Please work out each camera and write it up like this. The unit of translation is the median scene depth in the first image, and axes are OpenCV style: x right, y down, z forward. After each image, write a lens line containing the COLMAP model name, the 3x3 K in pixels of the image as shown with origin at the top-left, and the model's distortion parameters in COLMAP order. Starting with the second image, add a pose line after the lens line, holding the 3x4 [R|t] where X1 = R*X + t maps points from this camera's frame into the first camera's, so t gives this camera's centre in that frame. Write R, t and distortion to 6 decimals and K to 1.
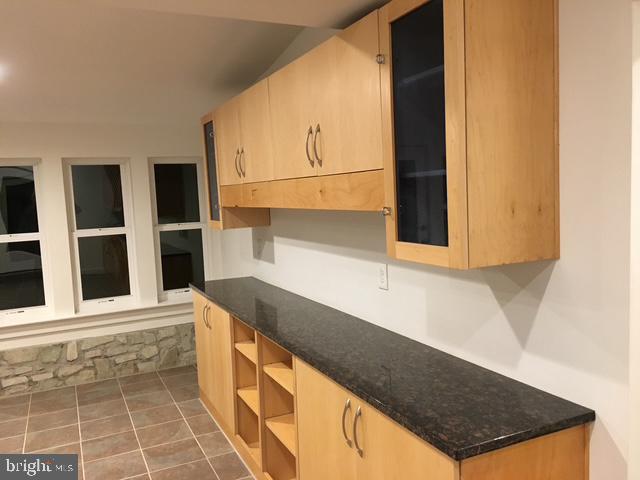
lens RADIAL K [[552.2, 0, 319.1], [0, 552.2, 242.7], [0, 0, 1]] dist [0.063999, -0.008742]
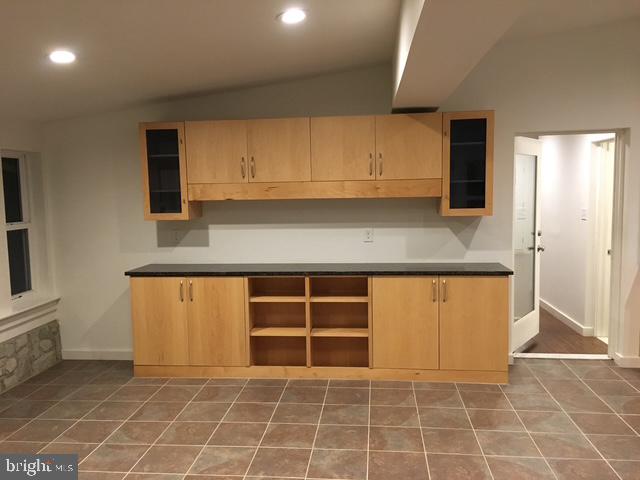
lens RADIAL K [[552.2, 0, 318.8], [0, 552.2, 238.6], [0, 0, 1]] dist [0.063999, -0.008742]
pose [[0.509234, -0.044759, 0.859464, -0.911533], [0.077220, 0.996995, 0.006168, 0.027701], [-0.857157, 0.063227, 0.511160, 0.104577]]
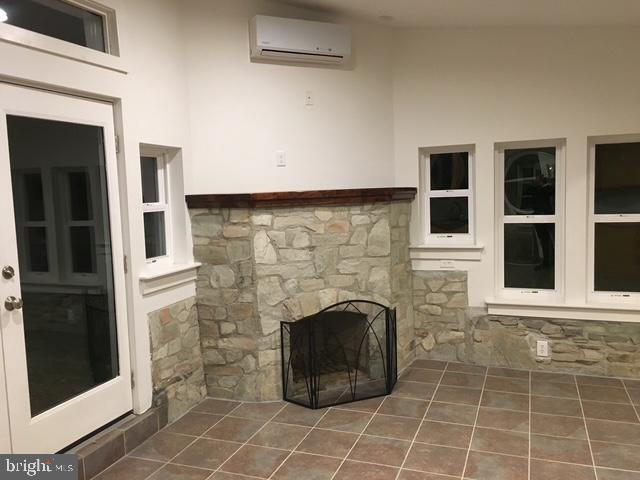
lens RADIAL K [[591.8, 0, 319.5], [0, 591.8, 242.6], [0, 0, 1]] dist [0.037874, 0.000000]
pose [[0.639501, 0.089783, -0.763530, 0.155628], [-0.069209, 0.995848, 0.059135, -0.014191], [0.765669, 0.015026, 0.643059, 0.076683]]
